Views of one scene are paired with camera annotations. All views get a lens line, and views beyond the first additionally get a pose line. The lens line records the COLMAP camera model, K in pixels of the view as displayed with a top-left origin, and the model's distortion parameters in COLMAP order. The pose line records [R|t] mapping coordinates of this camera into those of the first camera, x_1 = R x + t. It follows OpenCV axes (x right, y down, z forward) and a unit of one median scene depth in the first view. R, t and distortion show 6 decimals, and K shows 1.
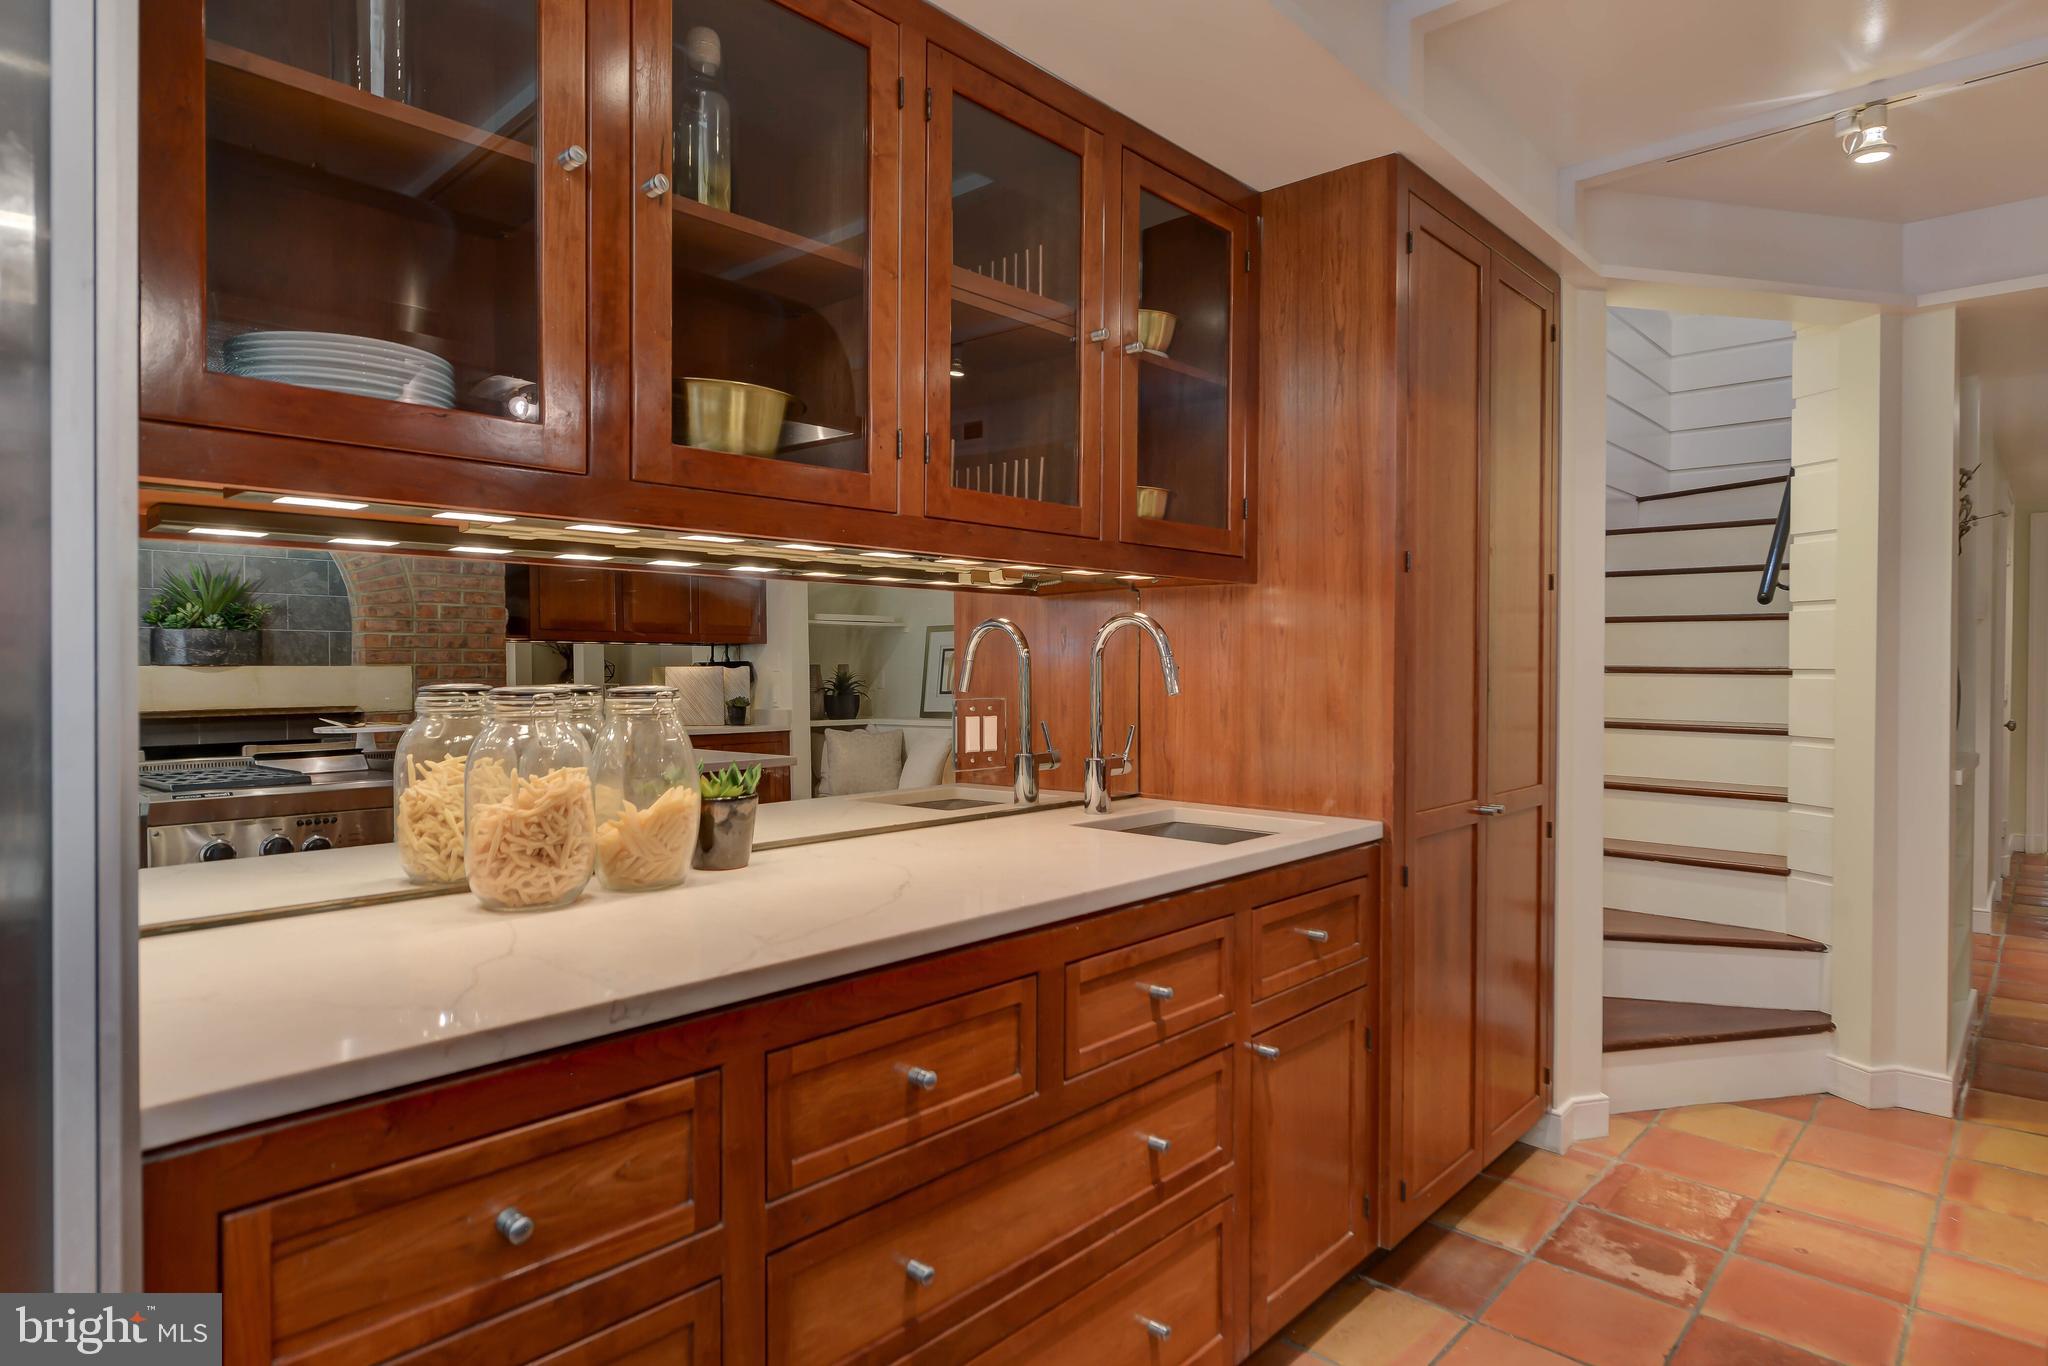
lens RADIAL K [[1130.8, 0, 1019.9], [0, 1130.8, 678.6], [0, 0, 1]] dist [-0.015511, 0.000191]
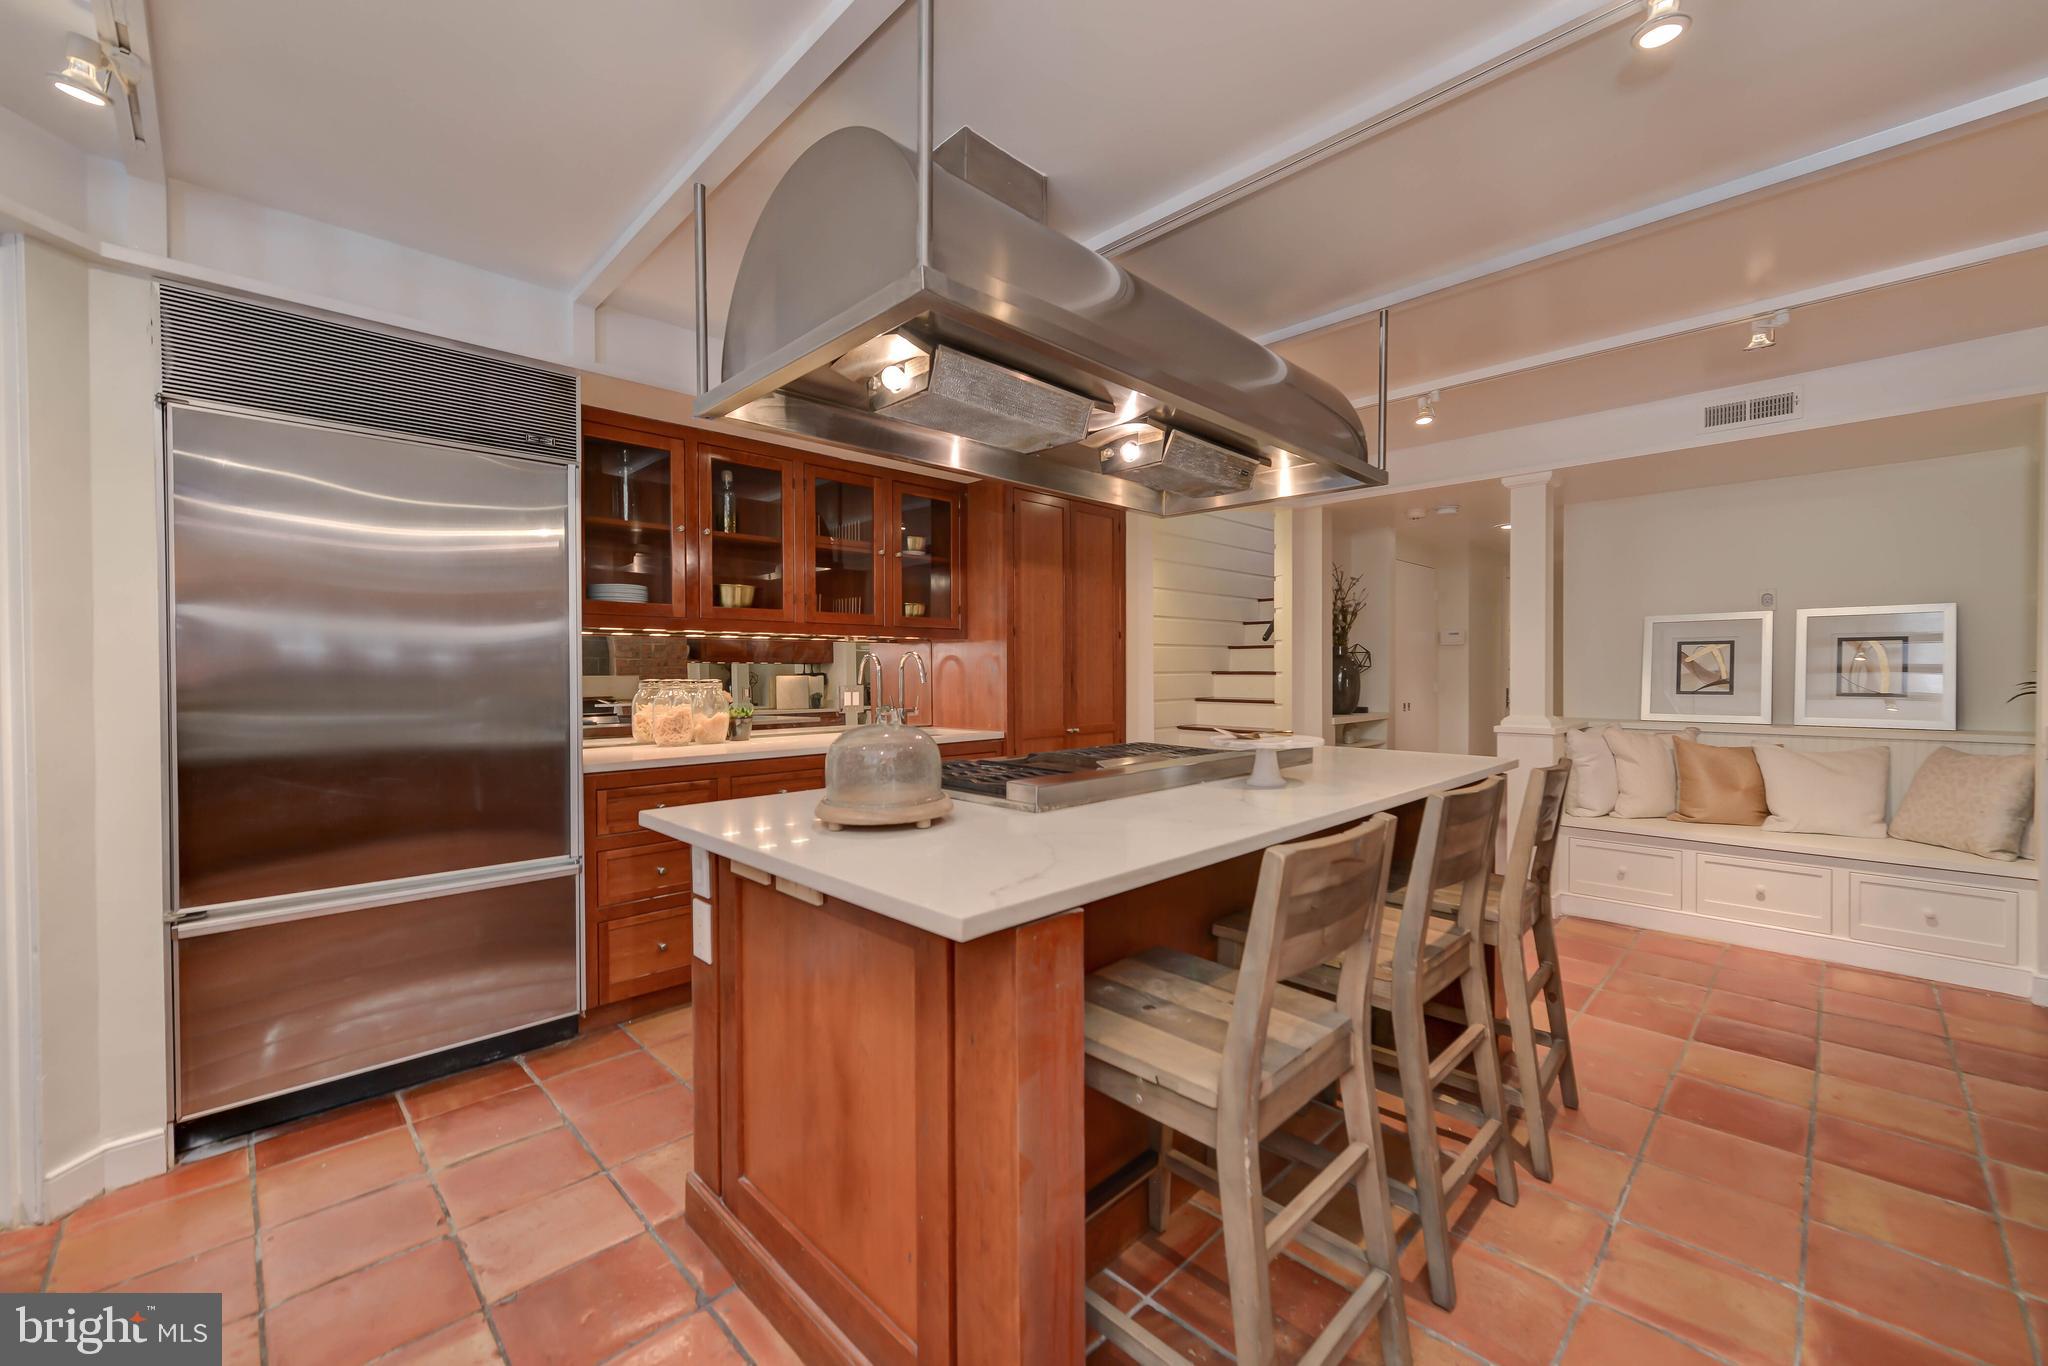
lens RADIAL K [[806.3, 0, 1030.0], [0, 806.3, 681.3], [0, 0, 1]] dist [0.000437, 0.000006]
pose [[0.998881, -0.007258, -0.046741, 0.468890], [0.007082, 0.999967, -0.003924, 0.018949], [0.046768, 0.003589, 0.998899, -0.850382]]
